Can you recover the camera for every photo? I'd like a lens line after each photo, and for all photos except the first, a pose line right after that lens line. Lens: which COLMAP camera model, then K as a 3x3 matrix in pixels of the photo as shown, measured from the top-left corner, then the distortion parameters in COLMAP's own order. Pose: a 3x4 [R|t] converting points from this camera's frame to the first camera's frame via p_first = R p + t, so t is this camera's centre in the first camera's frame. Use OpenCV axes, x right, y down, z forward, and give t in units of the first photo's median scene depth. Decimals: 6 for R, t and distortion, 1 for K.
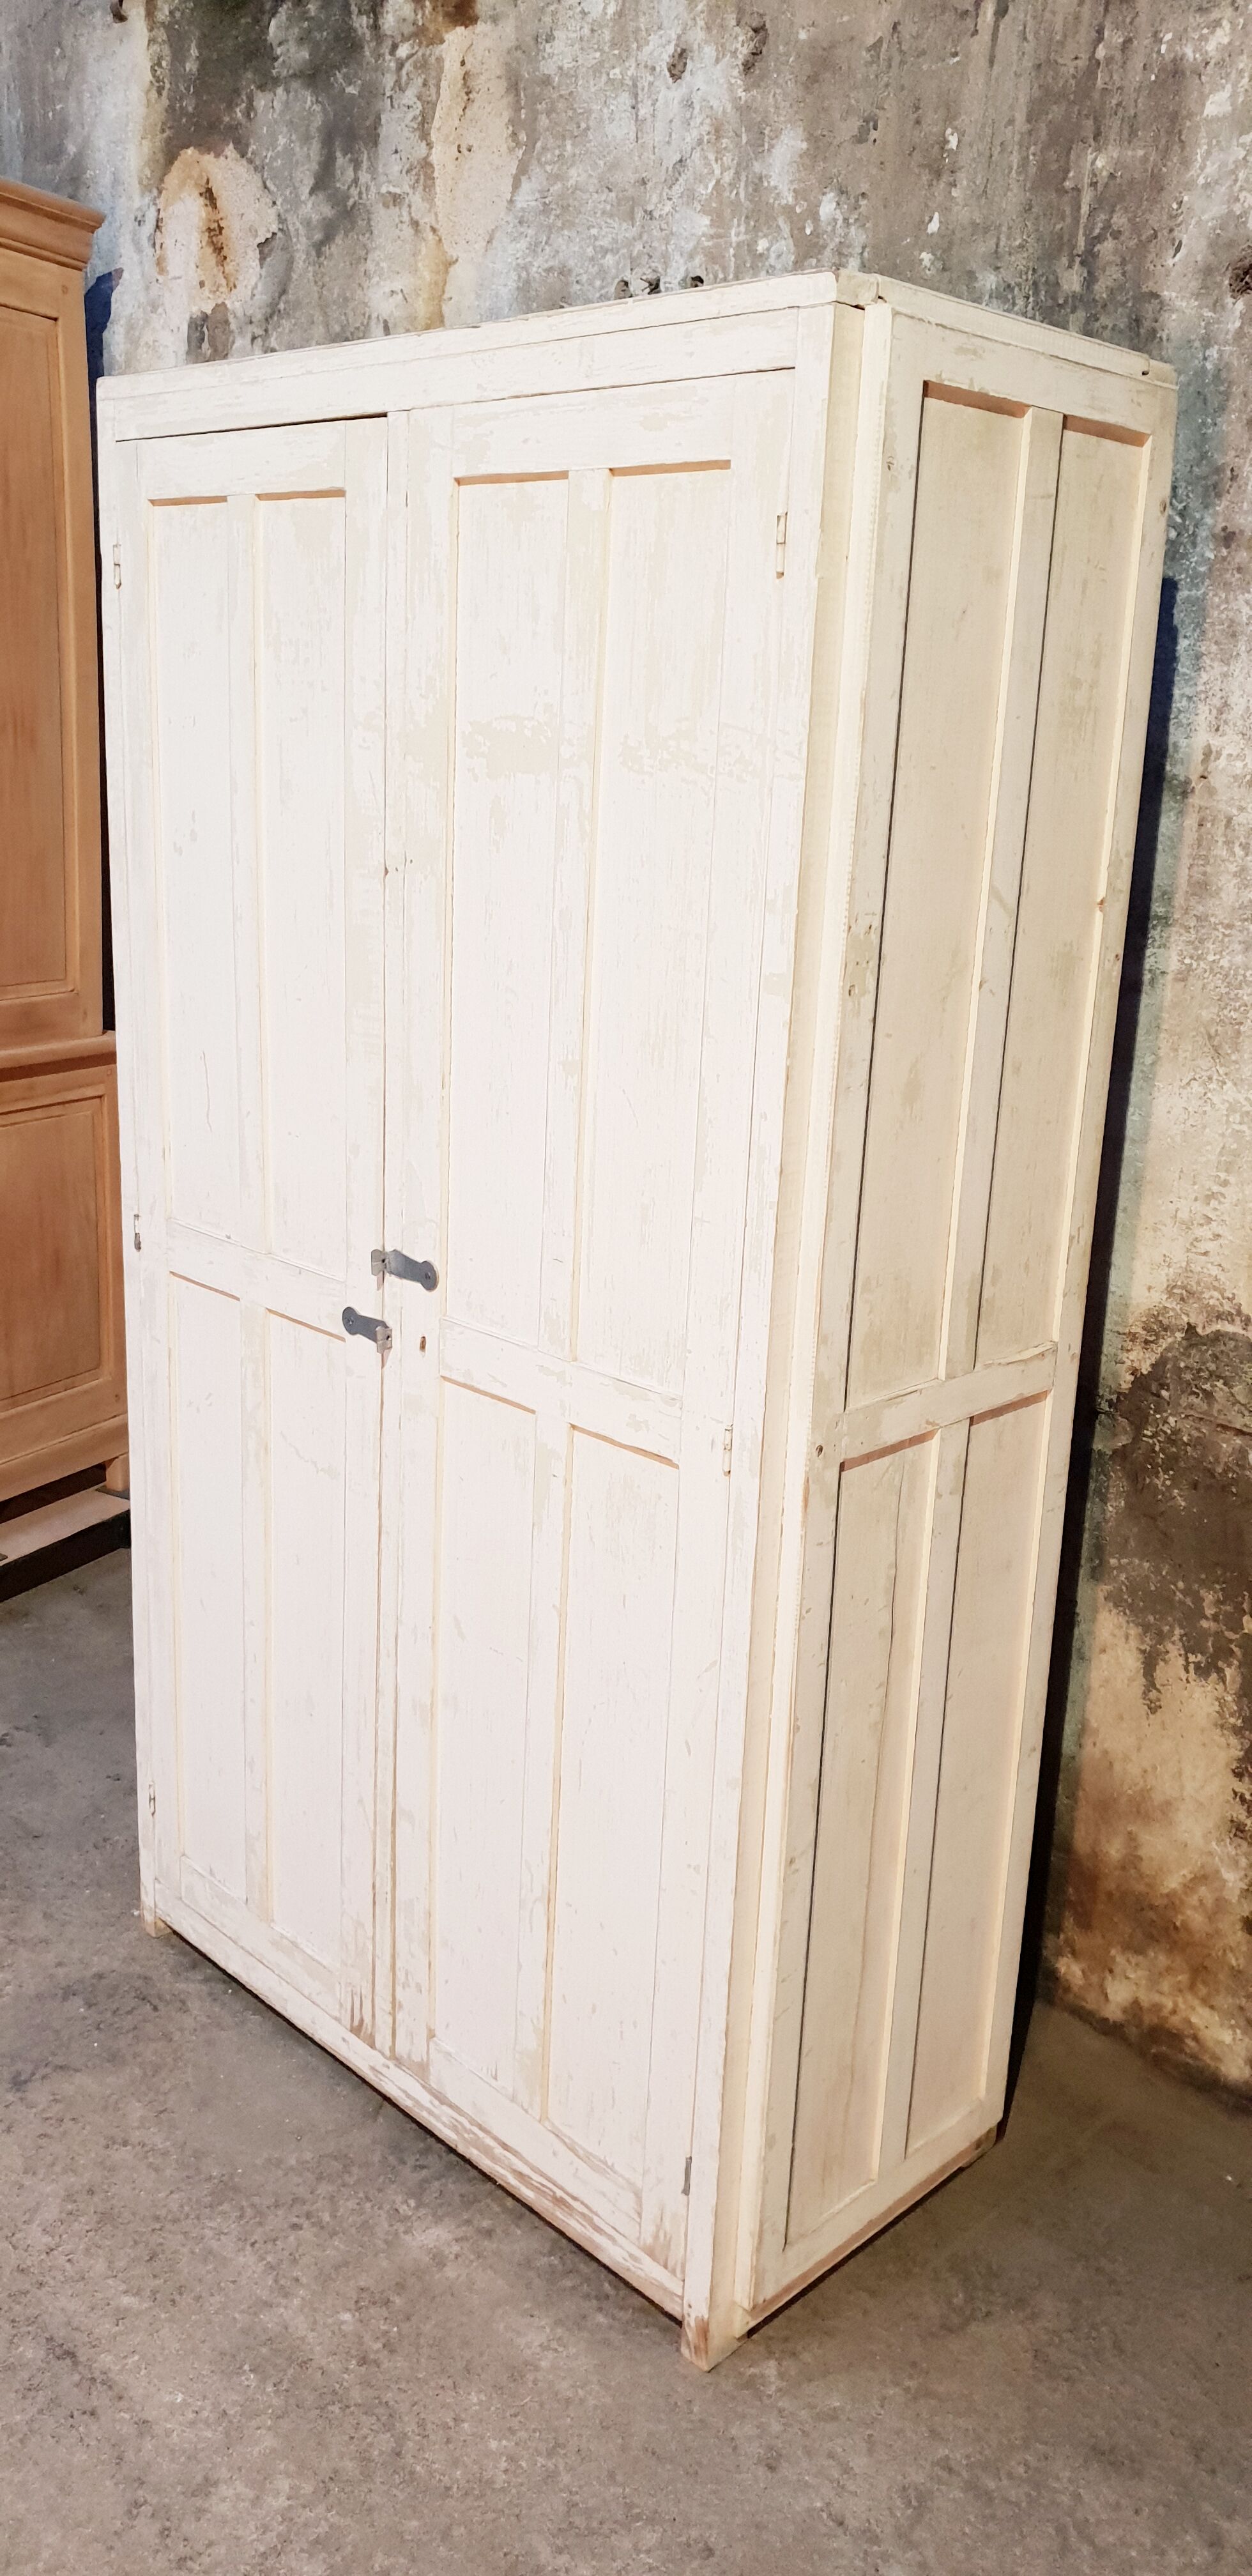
lens RADIAL K [[2024.1, 0, 643.6], [0, 2024.1, 1279.8], [0, 0, 1]] dist [-0.004080, 0.033414]
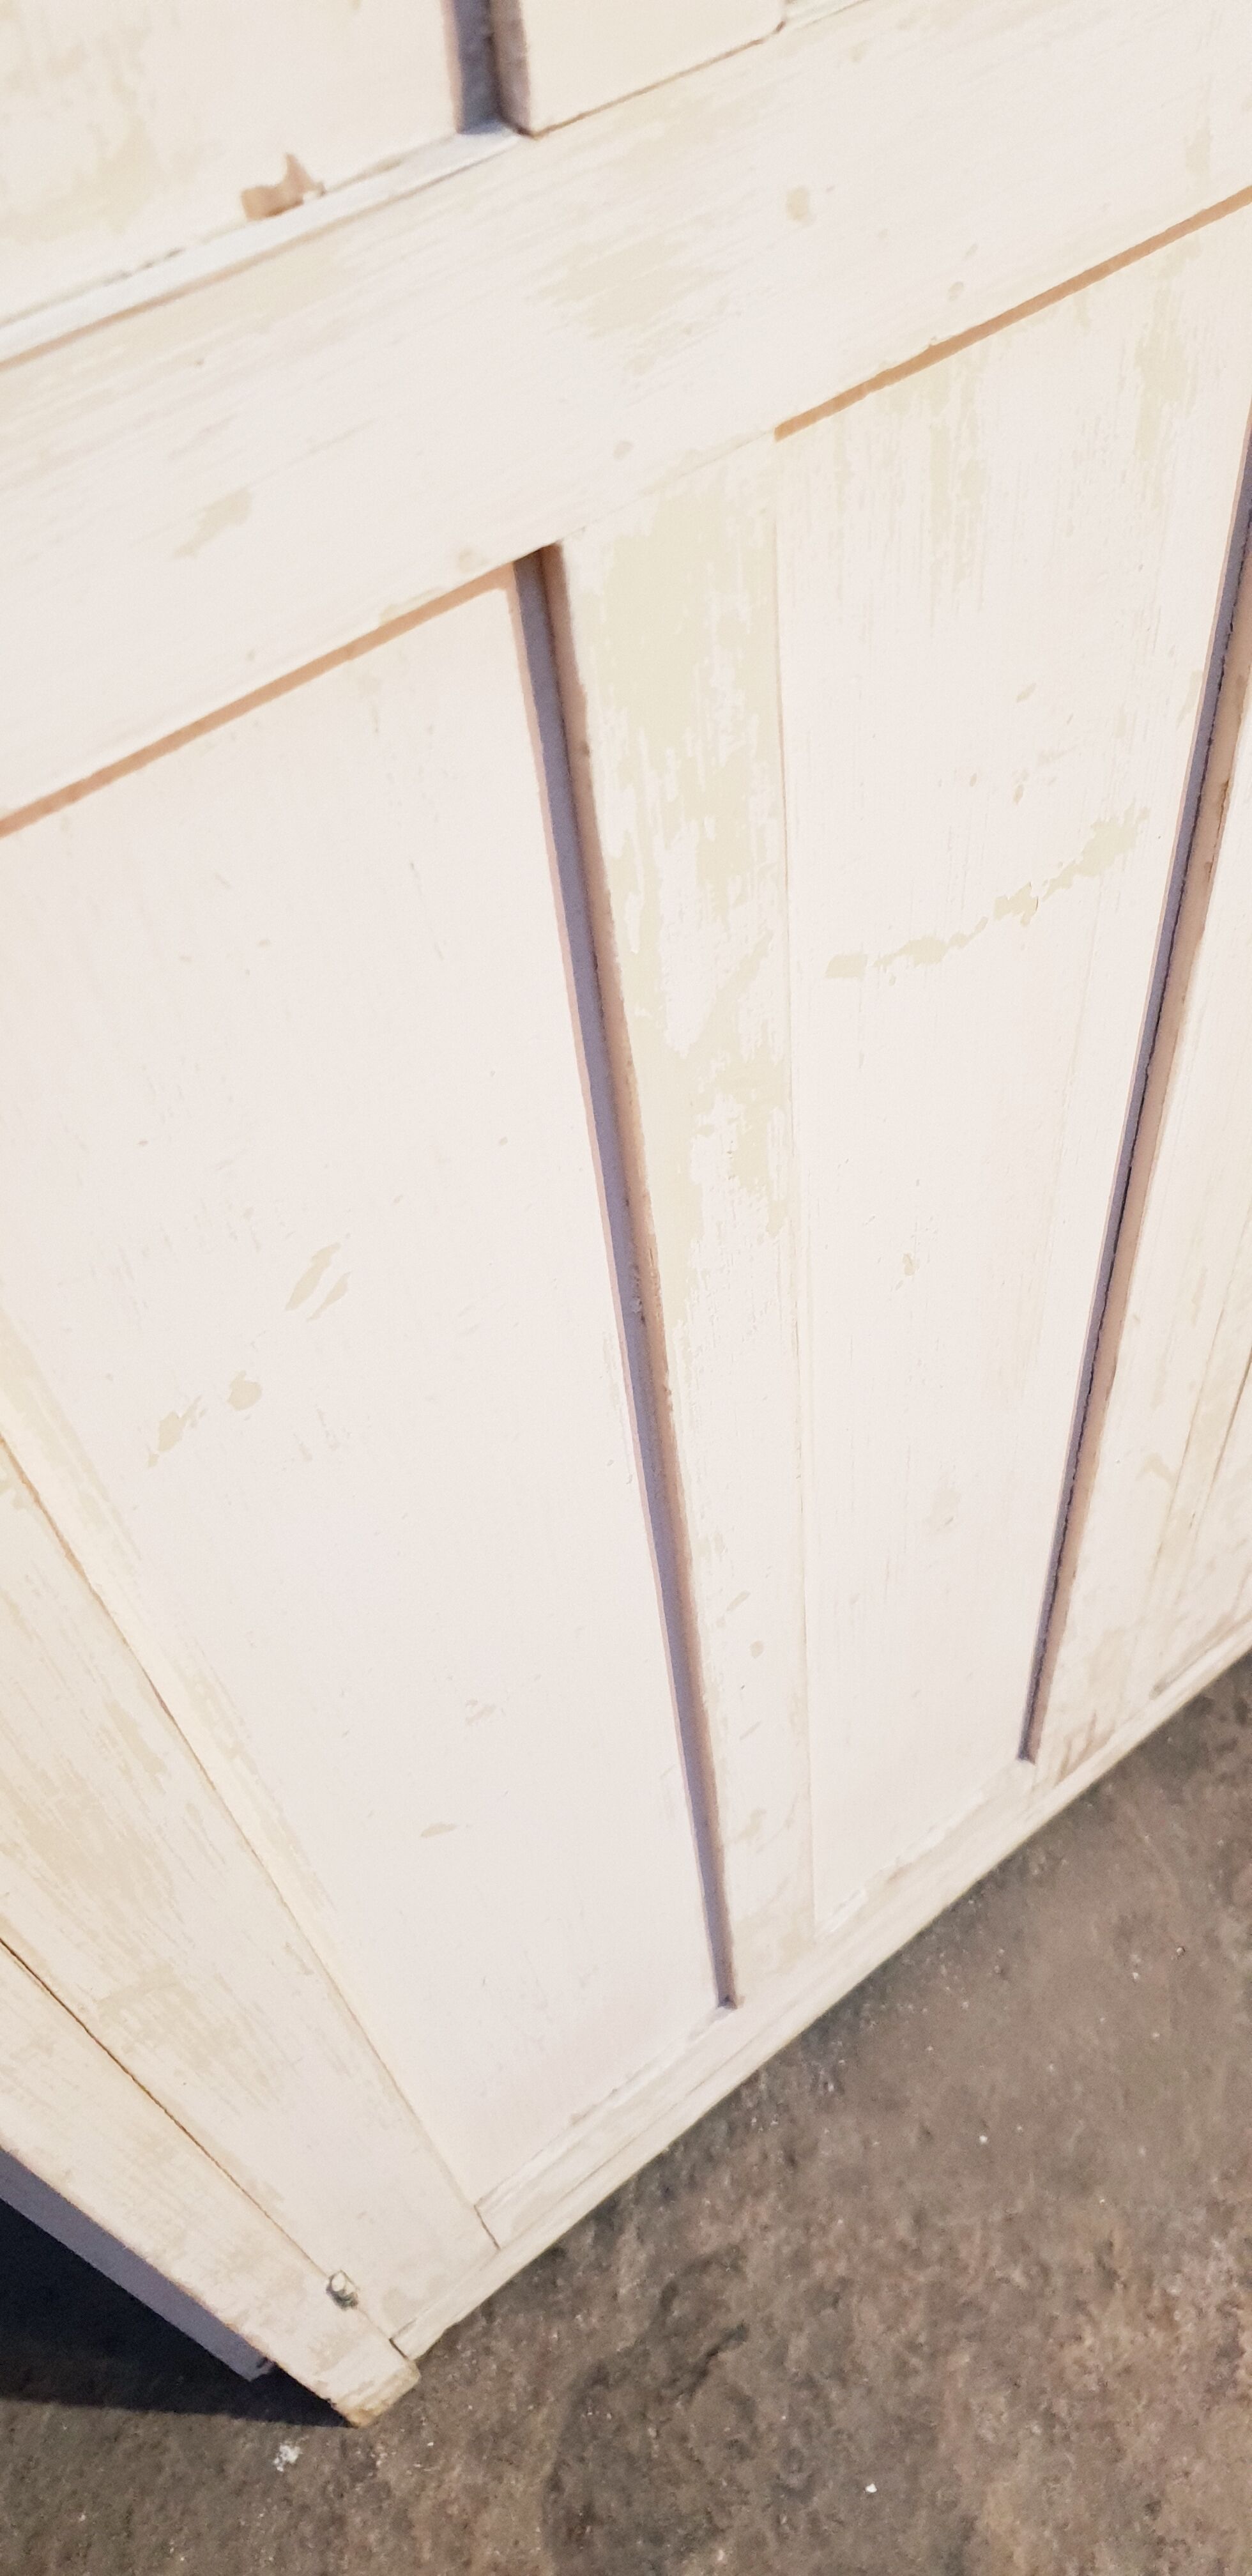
lens RADIAL K [[2039.8, 0, 691.2], [0, 2039.8, 1258.2], [0, 0, 1]] dist [-0.006424, 0.034653]
pose [[0.120293, -0.822010, 0.556623, -0.325472], [0.332859, 0.561635, 0.757477, -0.068848], [-0.935272, 0.094158, 0.341174, 0.954834]]
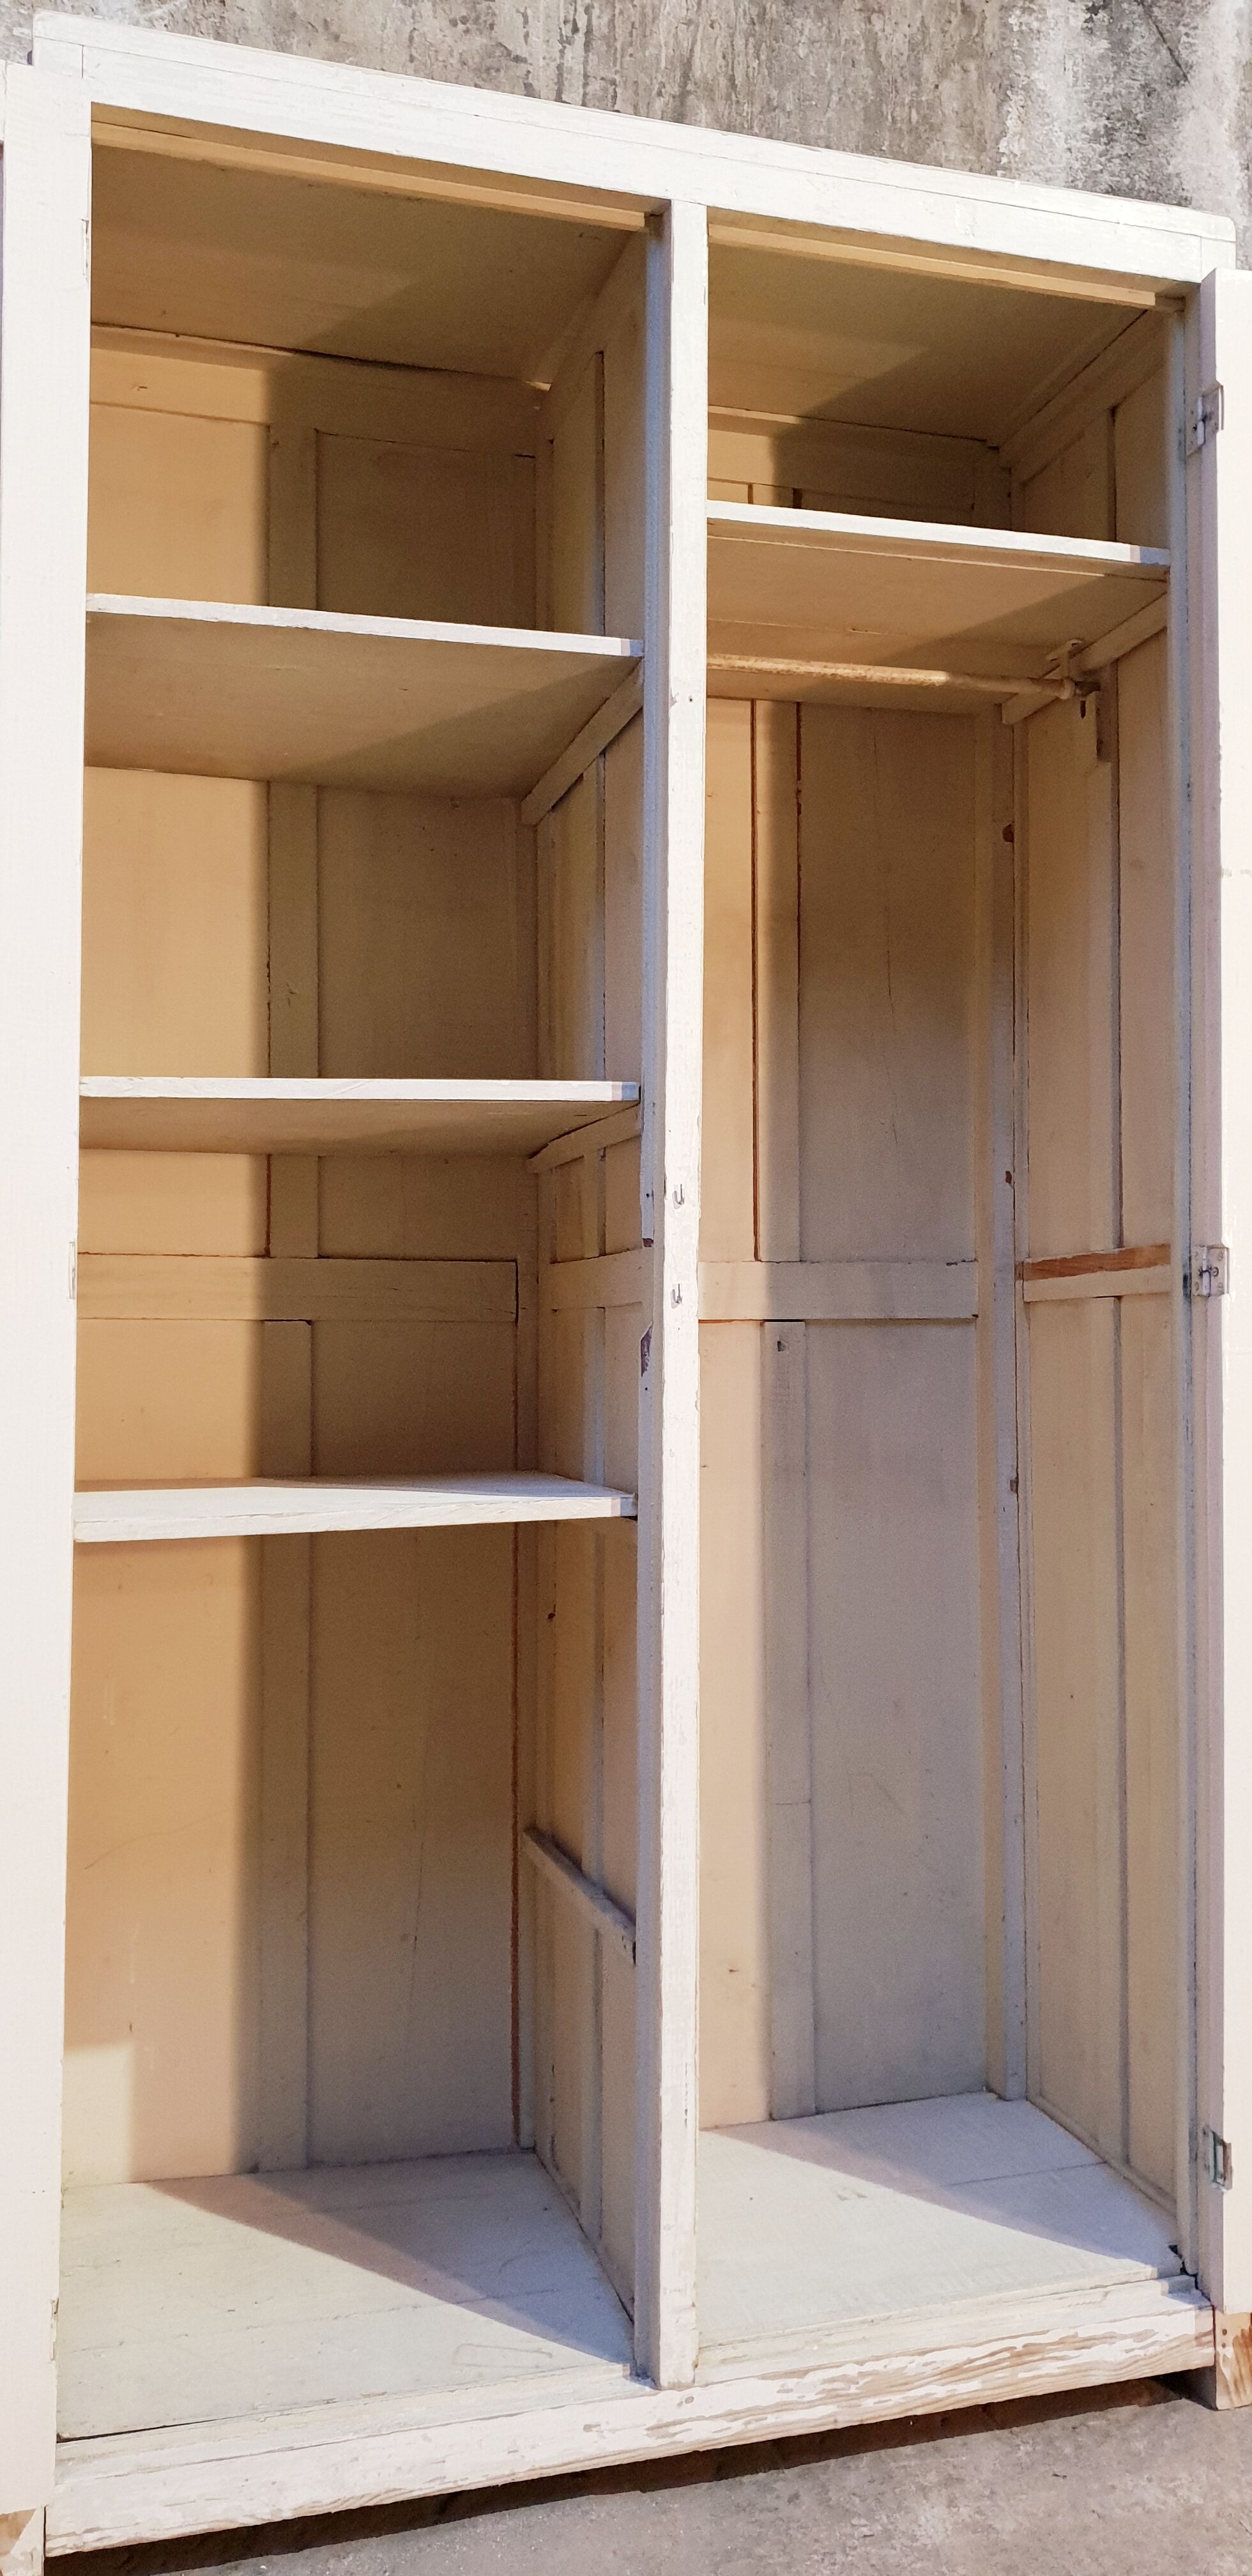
lens RADIAL K [[1999.8, 0, 637.6], [0, 1999.8, 1281.7], [0, 0, 1]] dist [0.016877, 0.005039]
pose [[0.498358, -0.020889, 0.866719, -0.739851], [0.259637, 0.957423, -0.126215, 0.111084], [-0.827181, 0.287932, 0.482563, 0.595245]]
